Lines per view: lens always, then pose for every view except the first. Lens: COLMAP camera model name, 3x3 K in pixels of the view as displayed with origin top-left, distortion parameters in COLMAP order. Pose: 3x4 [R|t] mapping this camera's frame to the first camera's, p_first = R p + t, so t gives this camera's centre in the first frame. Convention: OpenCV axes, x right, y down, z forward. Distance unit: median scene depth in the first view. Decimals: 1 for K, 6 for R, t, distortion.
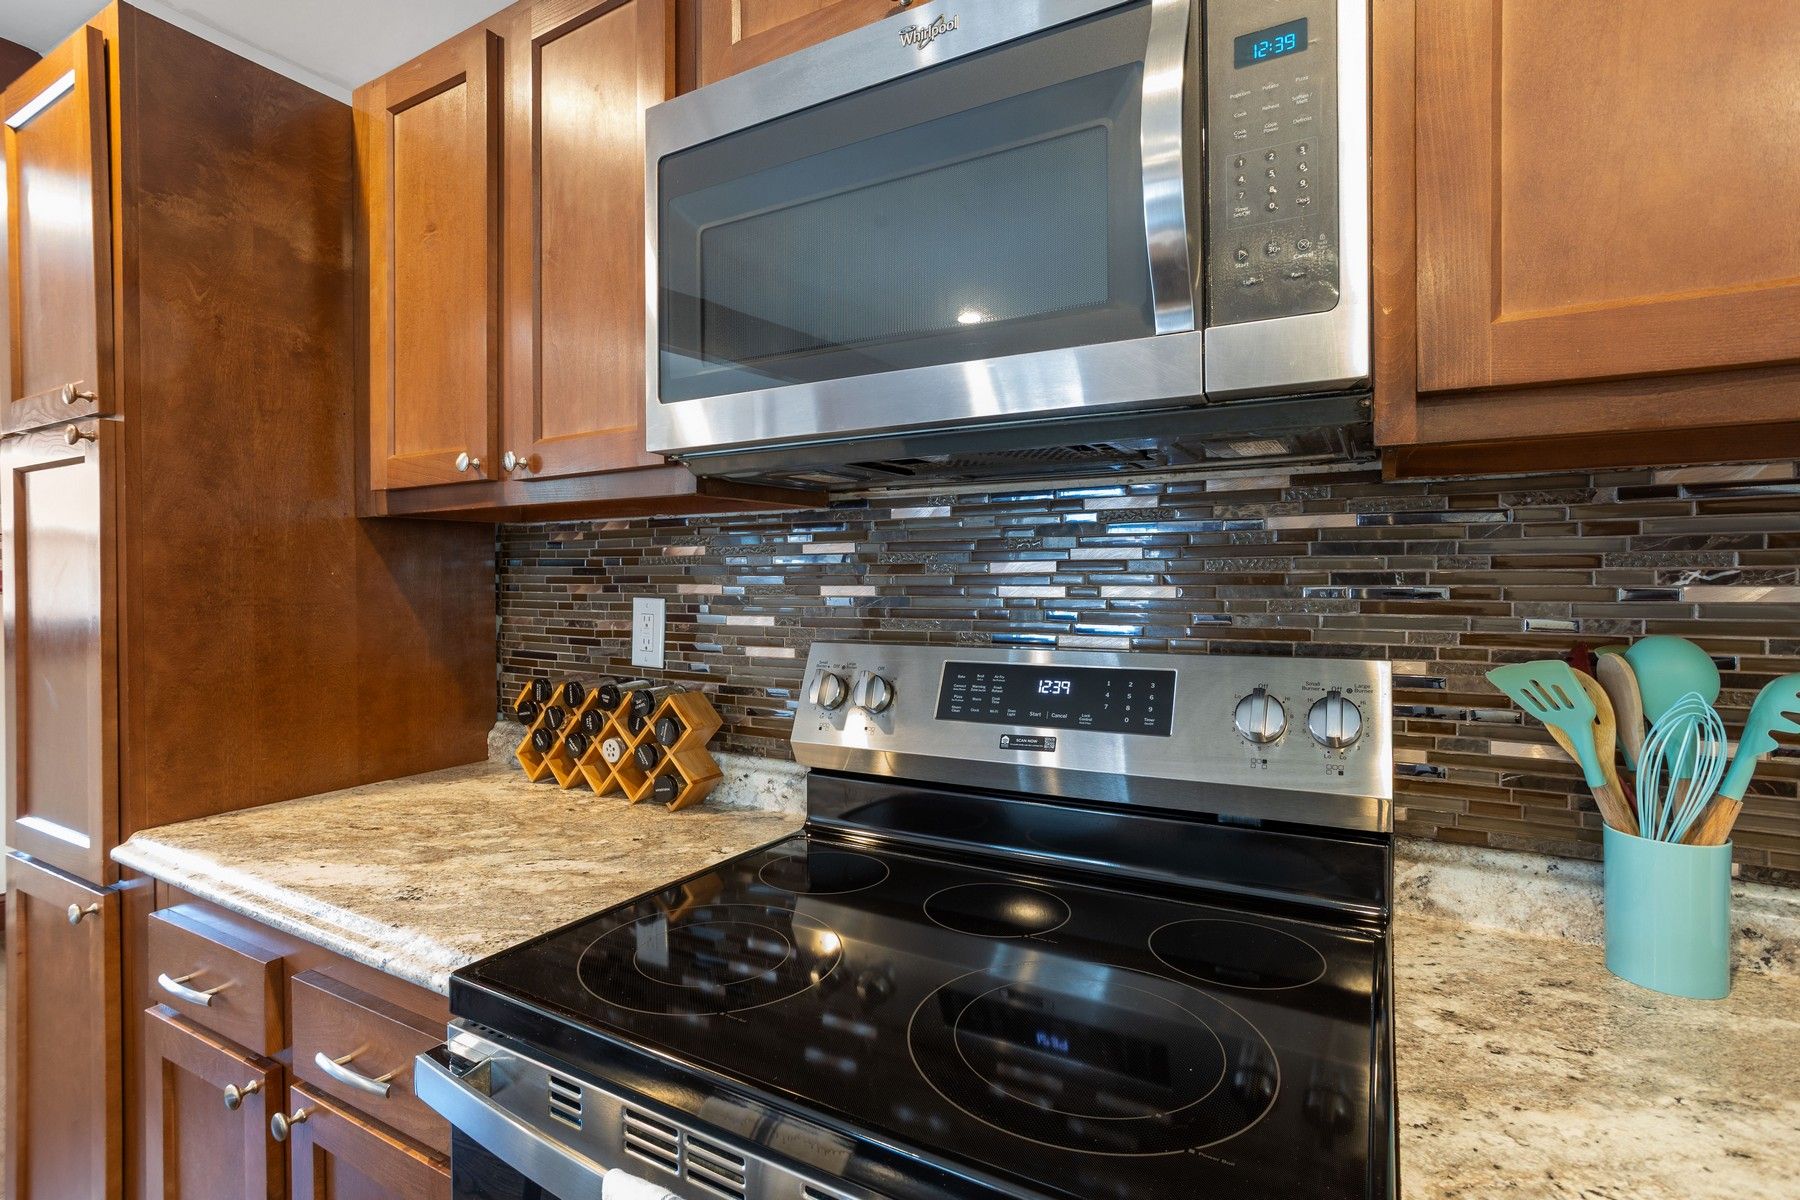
lens RADIAL K [[871.7, 0, 889.8], [0, 871.7, 574.6], [0, 0, 1]] dist [-0.056533, 0.035995]
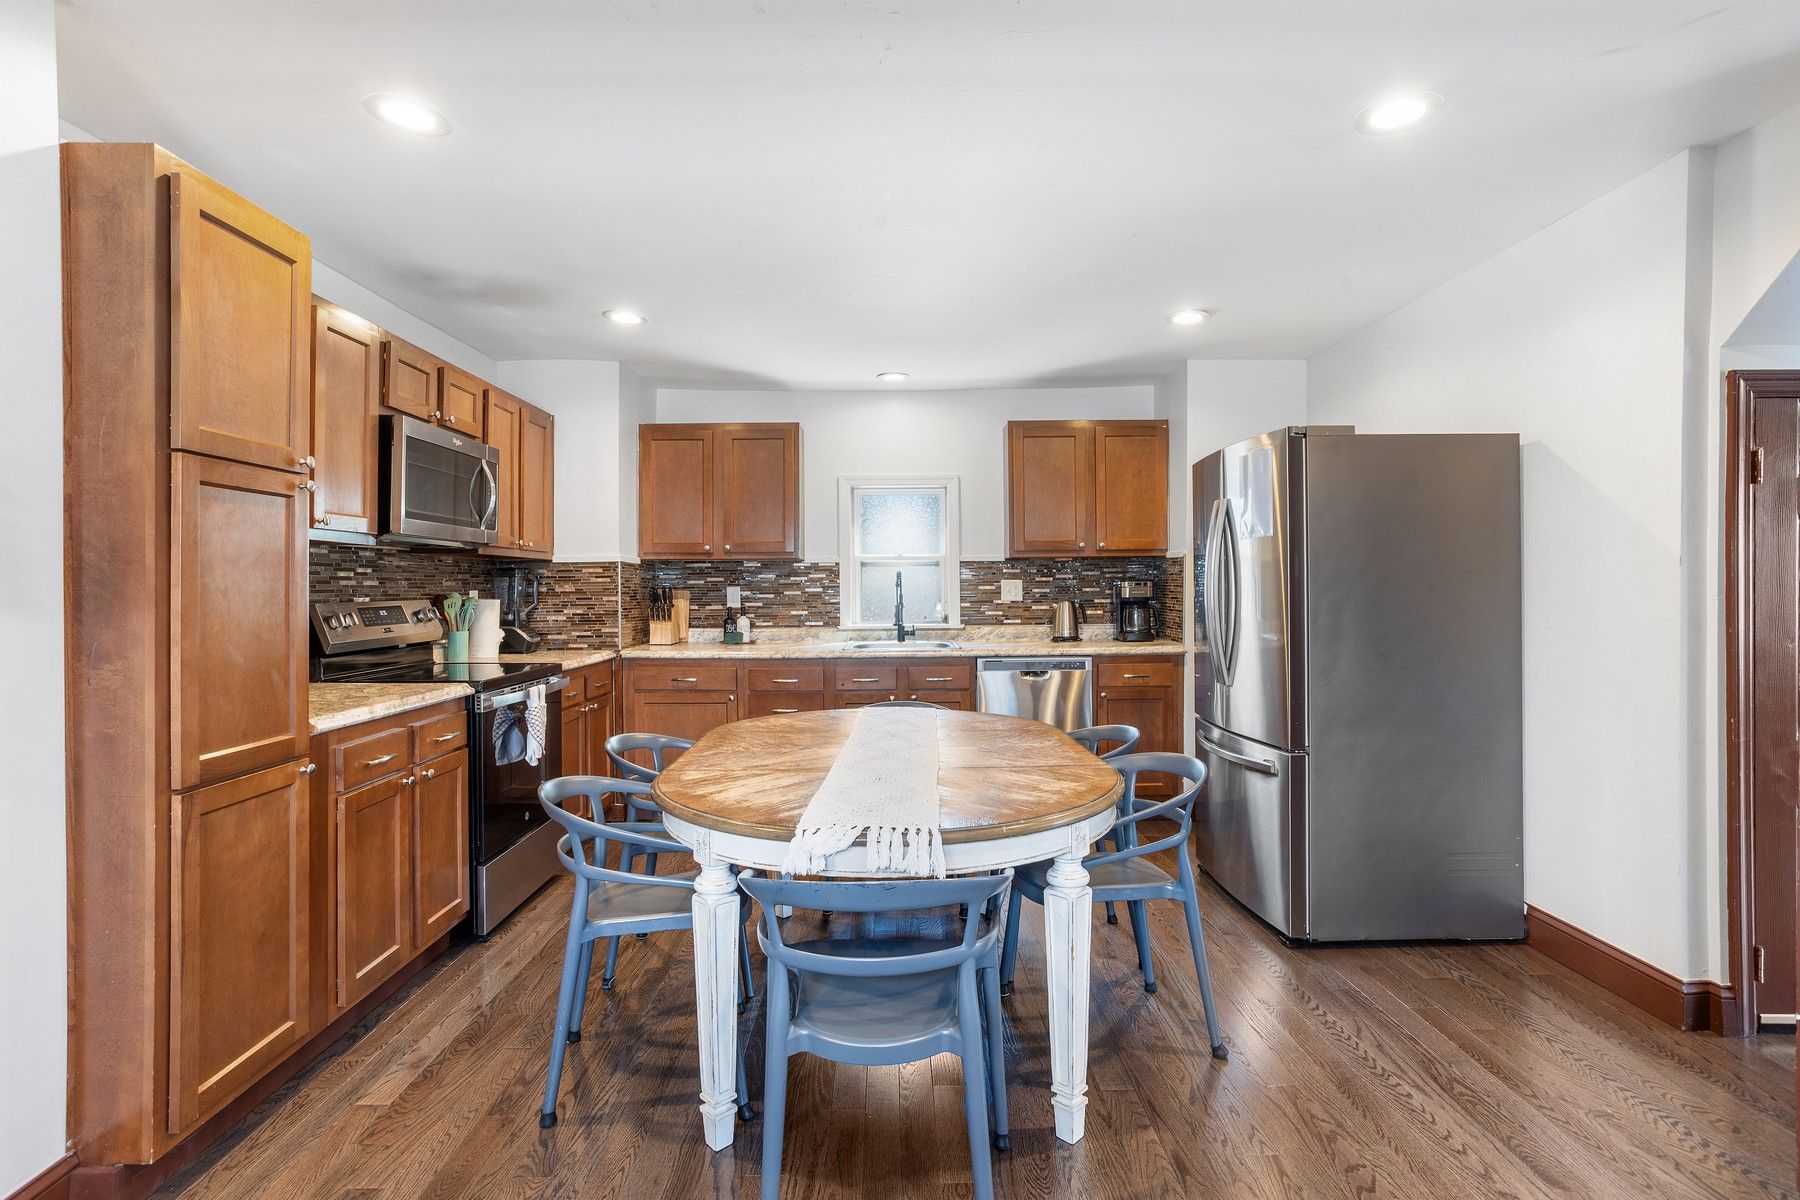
lens RADIAL K [[871.9, 0, 887.3], [0, 871.9, 593.8], [0, 0, 1]] dist [-0.055683, 0.036509]
pose [[-0.486622, 0.000675, 0.873613, -2.676981], [0.005346, 0.999983, 0.002205, 0.050845], [-0.873596, 0.005743, -0.486617, 0.721688]]
